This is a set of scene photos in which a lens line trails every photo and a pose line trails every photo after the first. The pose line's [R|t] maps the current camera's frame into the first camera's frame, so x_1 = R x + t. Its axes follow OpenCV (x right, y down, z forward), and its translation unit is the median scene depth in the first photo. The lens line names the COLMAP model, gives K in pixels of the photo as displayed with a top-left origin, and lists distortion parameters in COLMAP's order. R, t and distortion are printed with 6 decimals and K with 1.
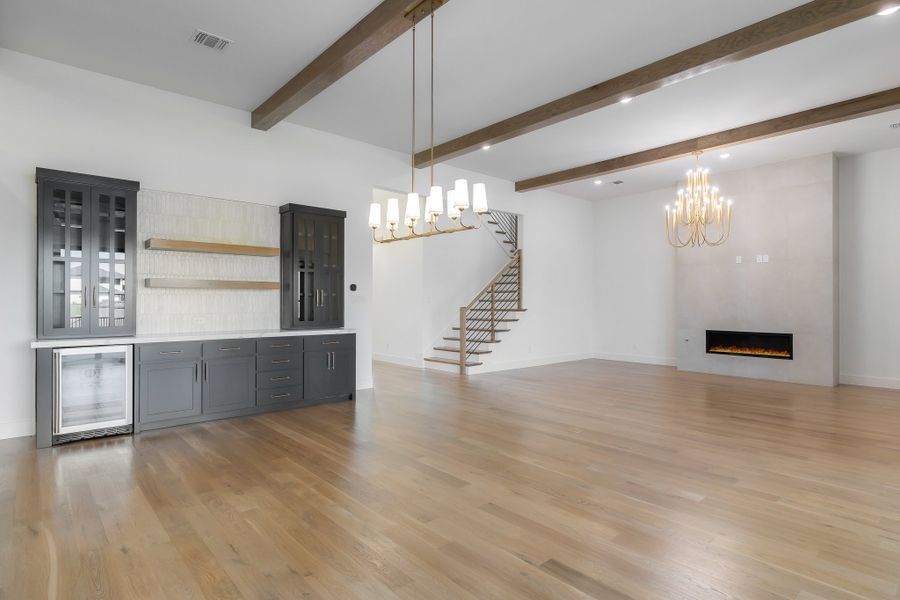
lens RADIAL K [[476.7, 0, 449.4], [0, 476.7, 300.7], [0, 0, 1]] dist [-0.004920, -0.000443]
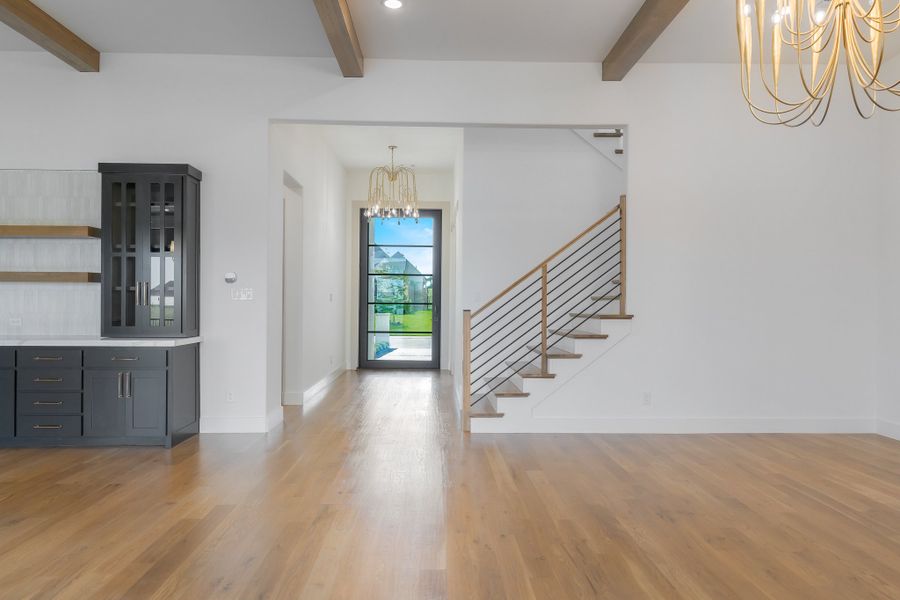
lens RADIAL K [[621.8, 0, 451.4], [0, 621.8, 295.2], [0, 0, 1]] dist [-0.009615, -0.001521]
pose [[0.772415, -0.001497, -0.635117, 0.478771], [-0.001828, 0.999988, -0.004580, 0.000244], [0.635116, 0.004699, 0.772403, 0.431780]]
